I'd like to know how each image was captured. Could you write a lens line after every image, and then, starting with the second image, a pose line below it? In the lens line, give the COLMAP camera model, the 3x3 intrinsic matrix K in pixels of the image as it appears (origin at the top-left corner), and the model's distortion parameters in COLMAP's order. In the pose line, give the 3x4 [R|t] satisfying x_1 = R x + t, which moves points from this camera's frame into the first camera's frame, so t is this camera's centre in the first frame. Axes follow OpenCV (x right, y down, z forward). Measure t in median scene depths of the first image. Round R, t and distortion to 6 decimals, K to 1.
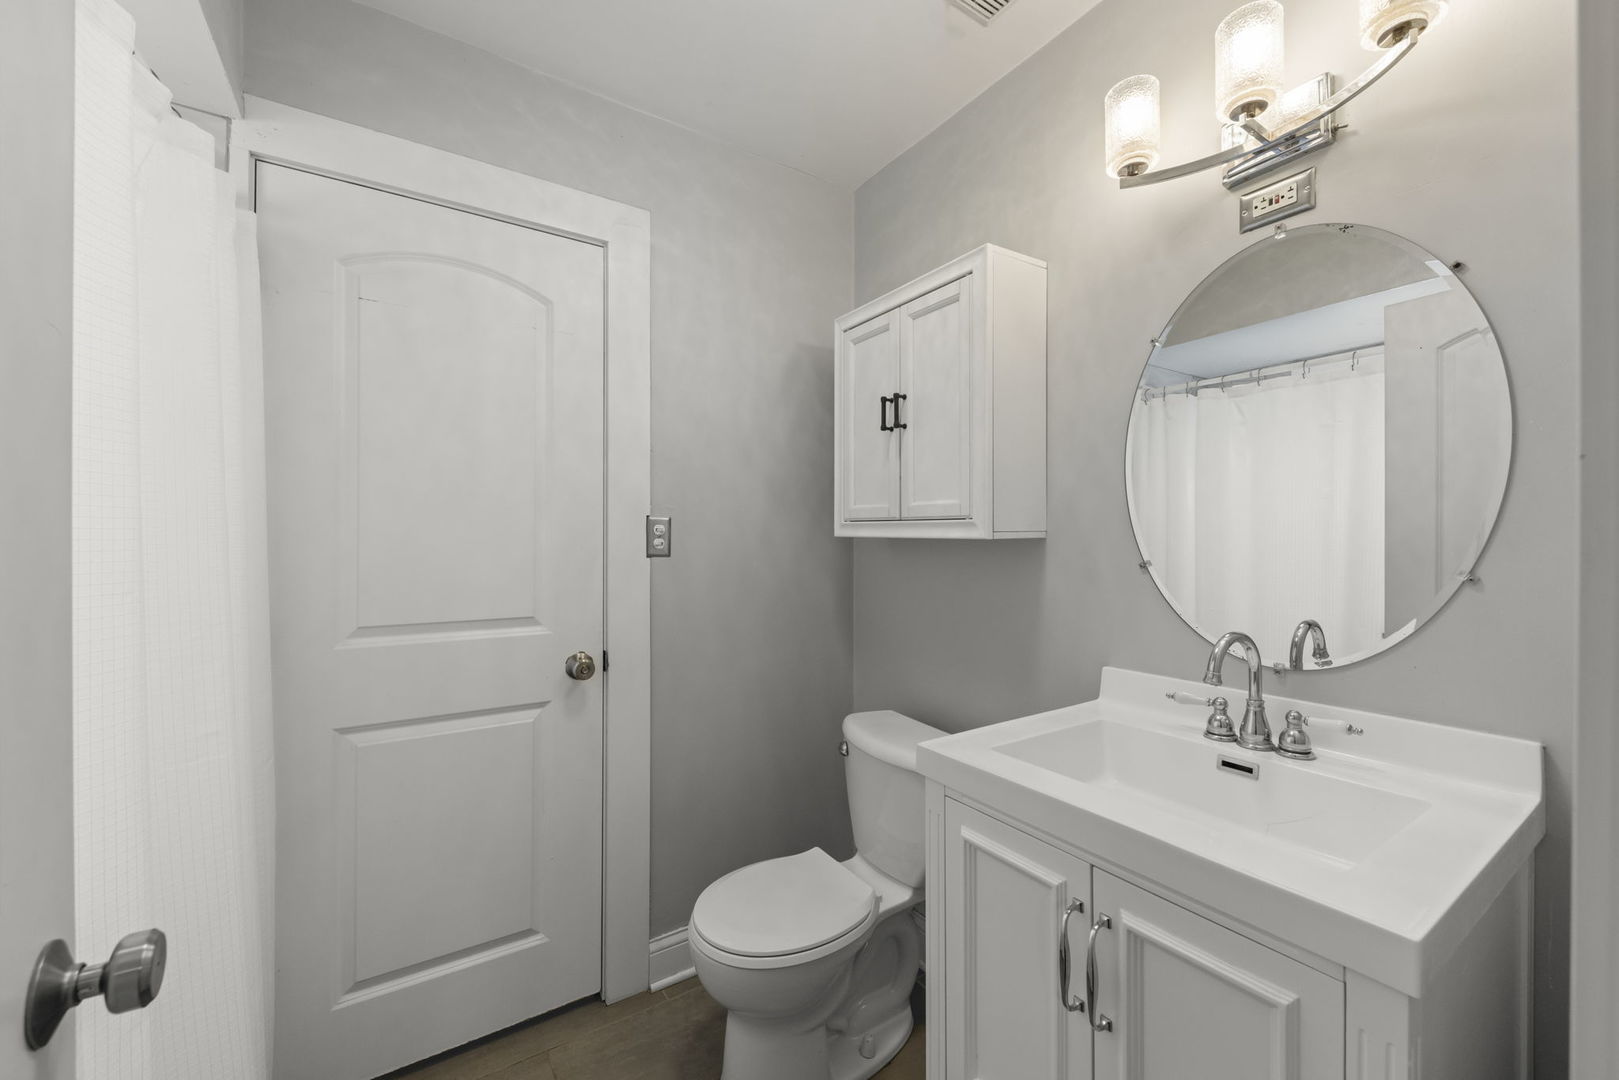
lens RADIAL K [[602.6, 0, 809.5], [0, 602.6, 540.0], [0, 0, 1]] dist [-0.001029, -0.000115]
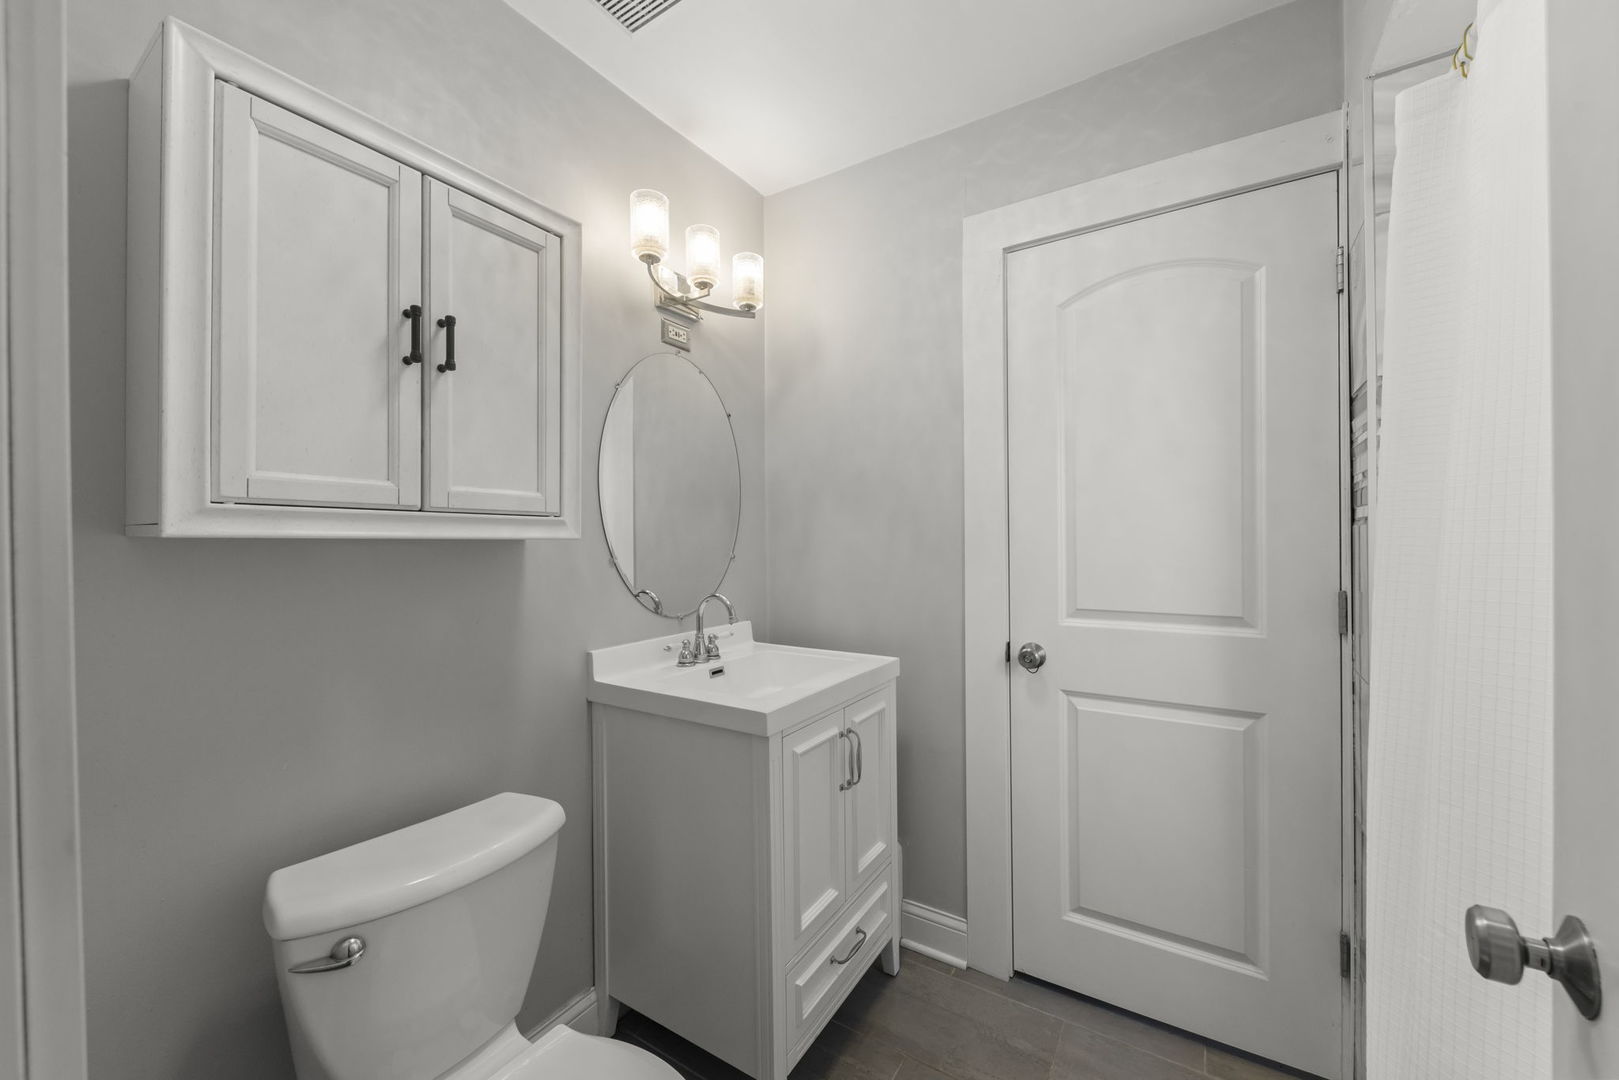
lens RADIAL K [[602.6, 0, 809.5], [0, 602.6, 540.0], [0, 0, 1]] dist [-0.001029, -0.000115]
pose [[-0.395911, 0.001632, 0.918288, -0.683397], [0.009416, 0.999953, 0.002283, 0.000673], [-0.918241, 0.009551, -0.395907, 1.016872]]
